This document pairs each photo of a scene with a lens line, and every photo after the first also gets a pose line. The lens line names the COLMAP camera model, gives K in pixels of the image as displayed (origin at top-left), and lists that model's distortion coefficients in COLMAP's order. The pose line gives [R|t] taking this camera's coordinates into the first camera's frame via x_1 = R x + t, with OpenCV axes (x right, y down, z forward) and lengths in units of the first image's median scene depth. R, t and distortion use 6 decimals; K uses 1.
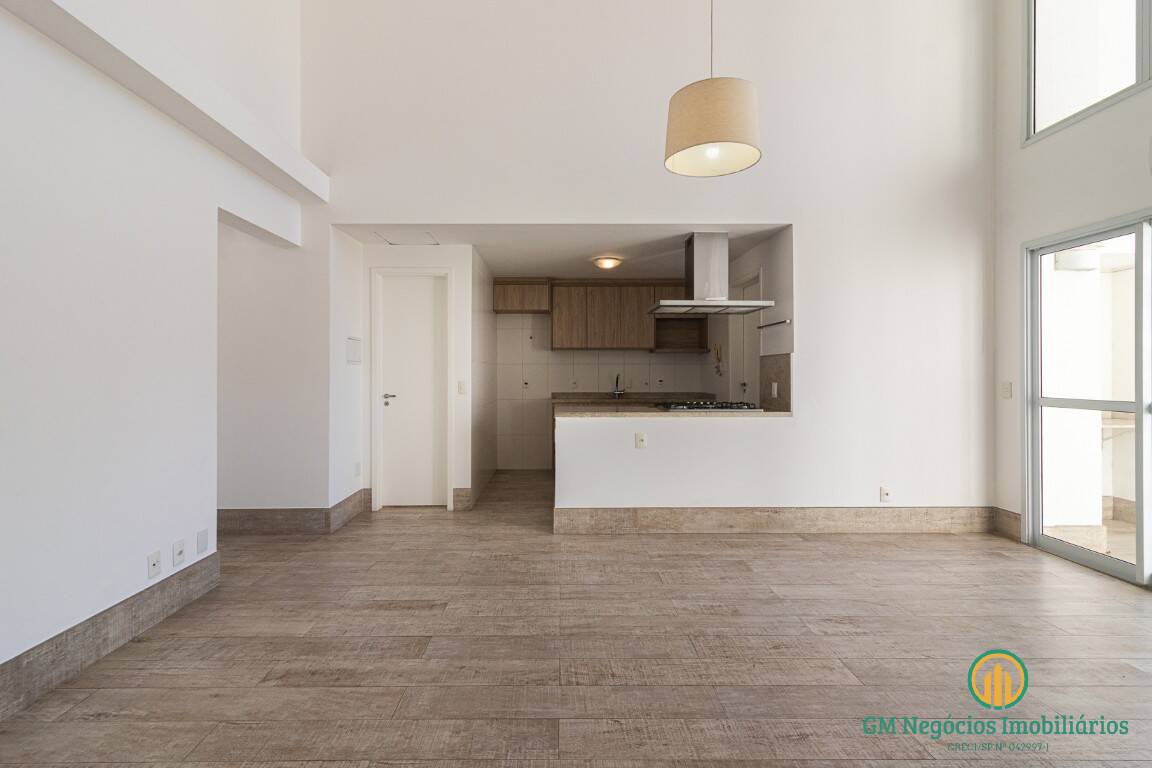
lens RADIAL K [[533.2, 0, 561.2], [0, 533.2, 372.0], [0, 0, 1]] dist [0.004967, 0.000377]
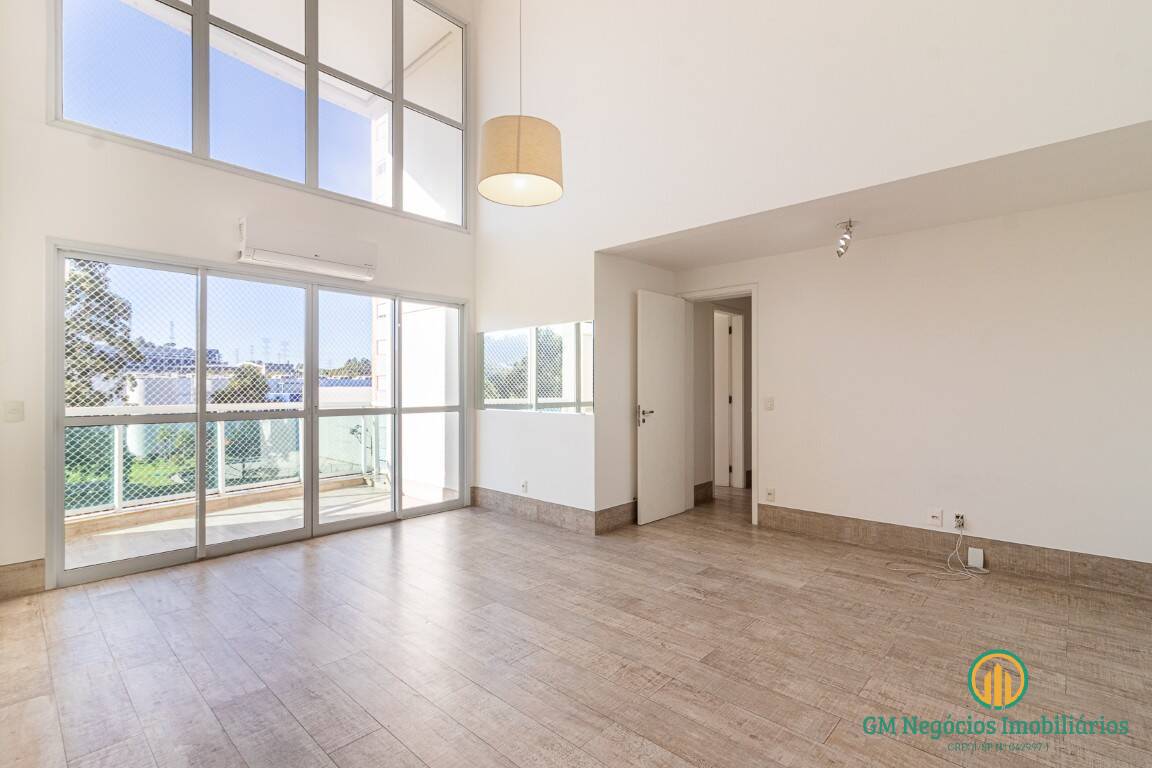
lens RADIAL K [[534.0, 0, 573.5], [0, 534.0, 389.7], [0, 0, 1]] dist [0.003298, 0.000202]
pose [[-0.728969, 0.001047, 0.684546, -0.316137], [0.000897, 0.999999, -0.000575, 0.002765], [-0.684546, 0.000195, -0.728970, 1.027412]]
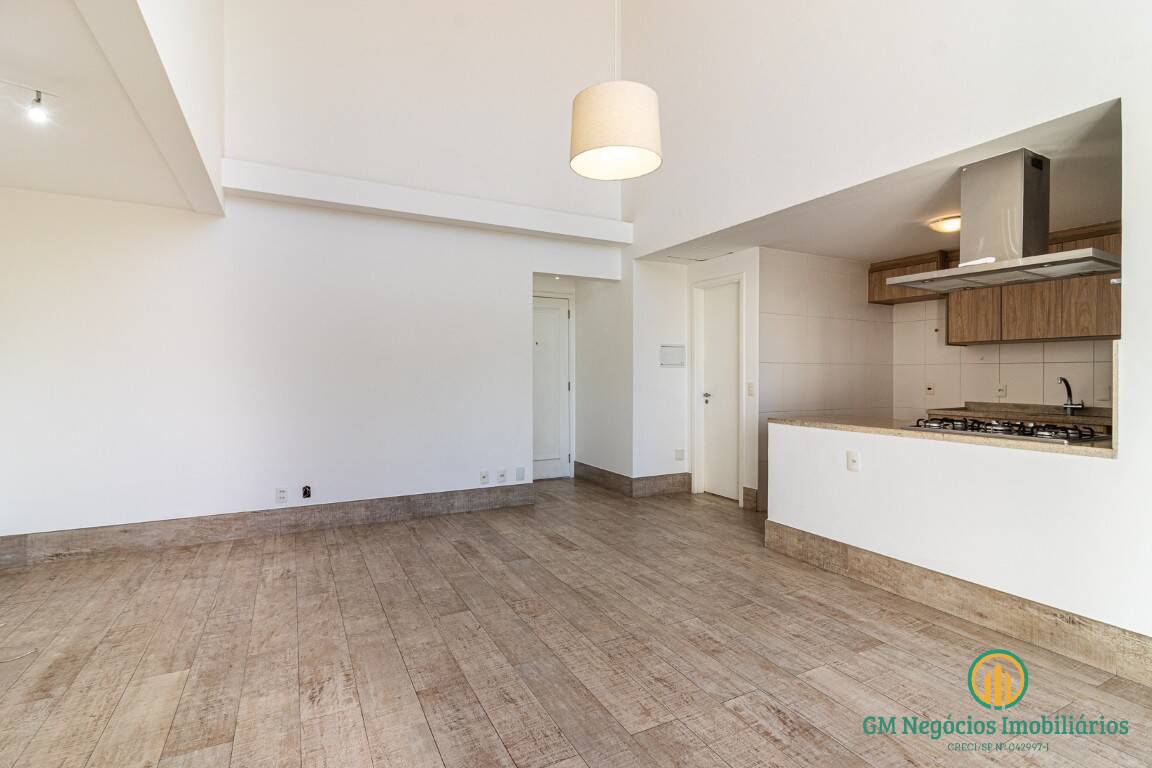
lens RADIAL K [[538.9, 0, 572.8], [0, 538.9, 375.8], [0, 0, 1]] dist [0.004504, 0.000165]
pose [[0.463672, 0.005780, -0.885988, 0.691389], [-0.002754, 0.999983, 0.005082, -0.000938], [0.886003, 0.000084, 0.463680, 0.272475]]
